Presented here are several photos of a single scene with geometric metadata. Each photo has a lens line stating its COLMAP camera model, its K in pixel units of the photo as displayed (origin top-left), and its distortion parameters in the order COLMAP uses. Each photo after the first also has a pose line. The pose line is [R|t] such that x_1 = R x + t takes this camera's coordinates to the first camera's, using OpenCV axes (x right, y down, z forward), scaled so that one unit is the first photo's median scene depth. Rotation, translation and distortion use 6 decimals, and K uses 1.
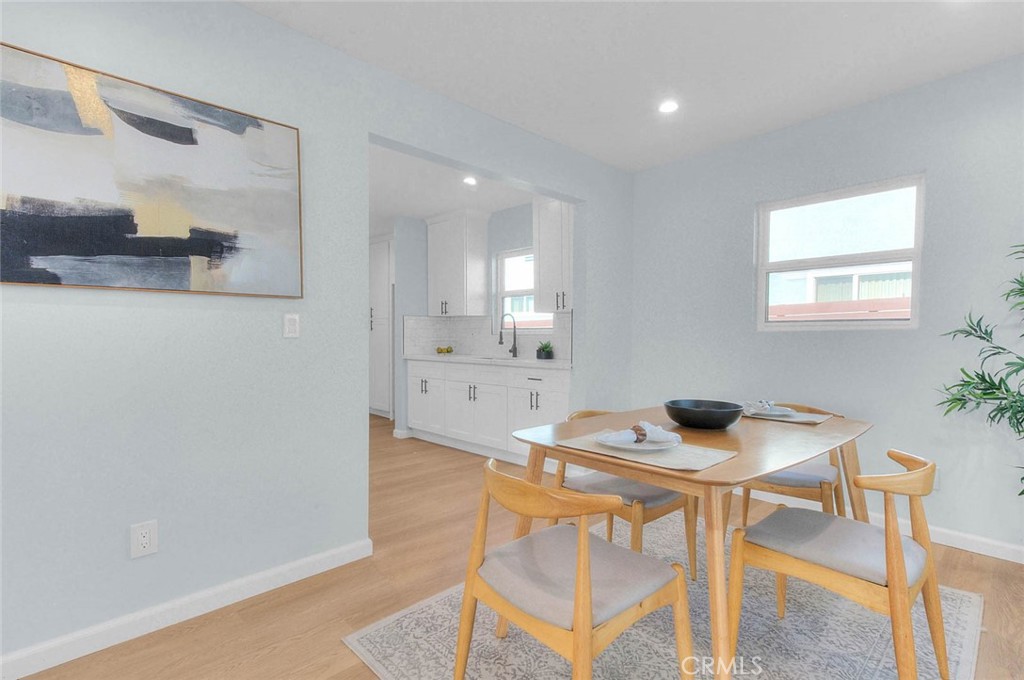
lens RADIAL K [[510.1, 0, 511.7], [0, 510.1, 350.9], [0, 0, 1]] dist [0.001088, 0.000136]
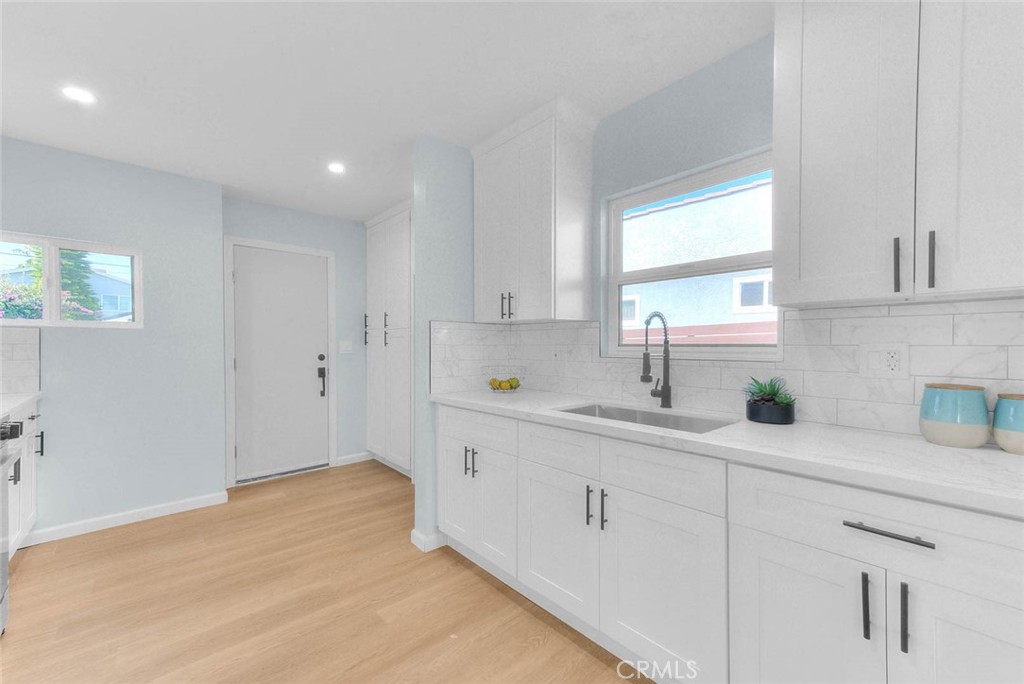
lens RADIAL K [[412.3, 0, 504.6], [0, 412.3, 347.3], [0, 0, 1]] dist [0.014043, 0.000063]
pose [[0.998878, -0.002720, -0.047284, -0.115178], [0.001466, 0.999647, -0.026535, -0.030403], [0.047340, 0.026436, 0.998529, 0.578861]]
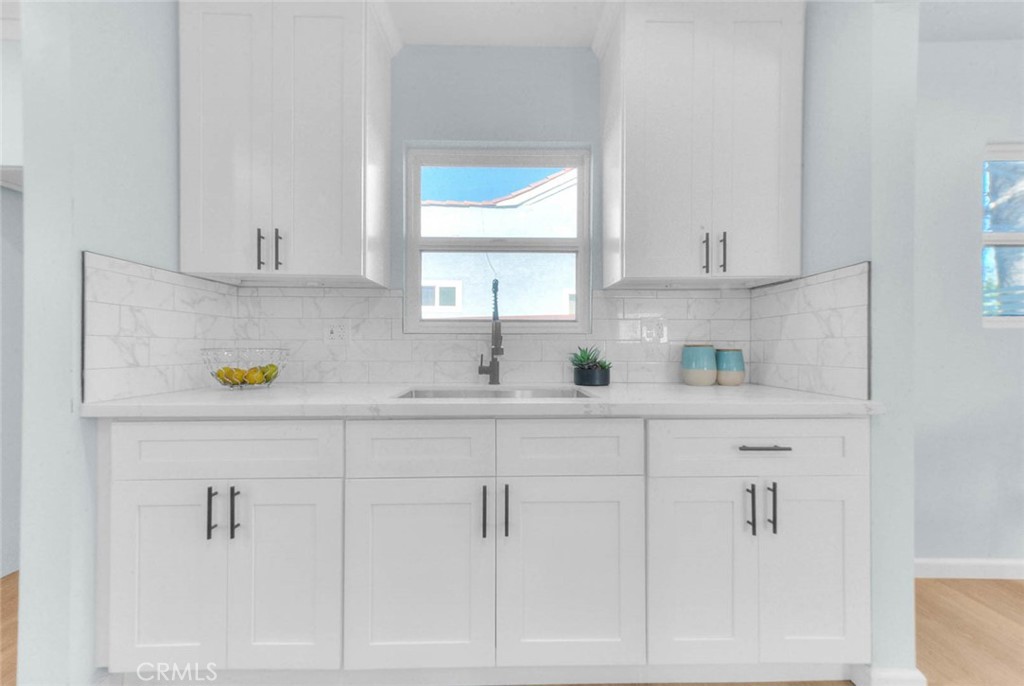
lens RADIAL K [[385.4, 0, 510.9], [0, 385.4, 344.6], [0, 0, 1]] dist [0.012150, 0.000050]
pose [[0.678853, 0.001911, 0.734272, -0.213352], [0.023314, 0.999436, -0.024156, -0.012231], [-0.733904, 0.033517, 0.678426, 0.716950]]
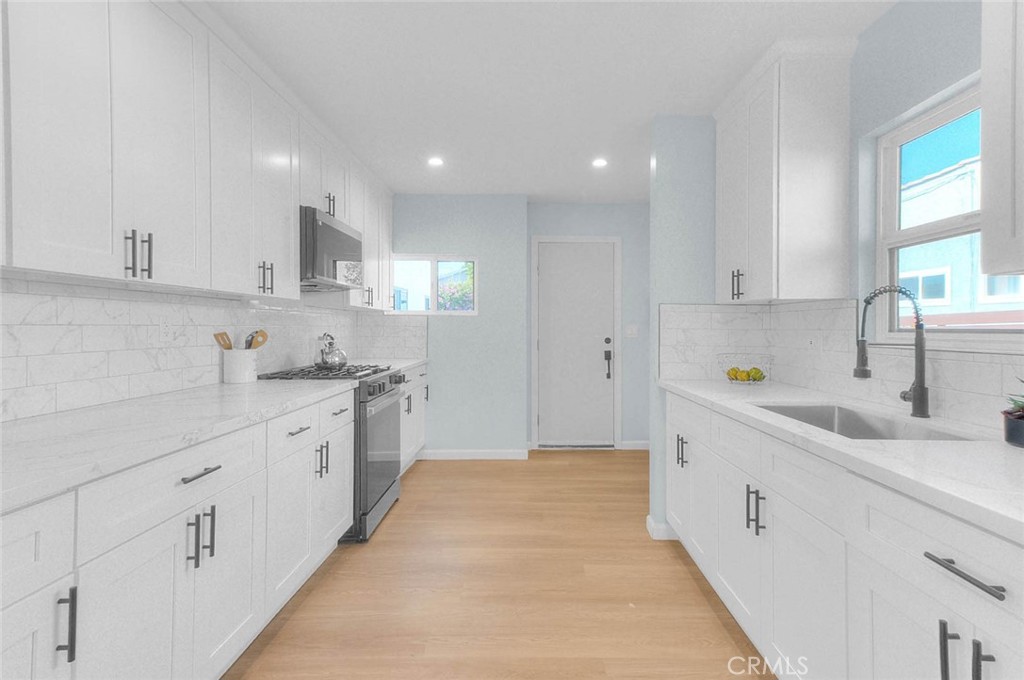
lens RADIAL K [[489.6, 0, 517.2], [0, 489.6, 329.1], [0, 0, 1]] dist [0.000443, -0.000082]
pose [[0.704937, 0.004042, -0.709258, 0.044310], [-0.029282, 0.999297, -0.023408, -0.027852], [0.708665, 0.037270, 0.704560, 0.548941]]
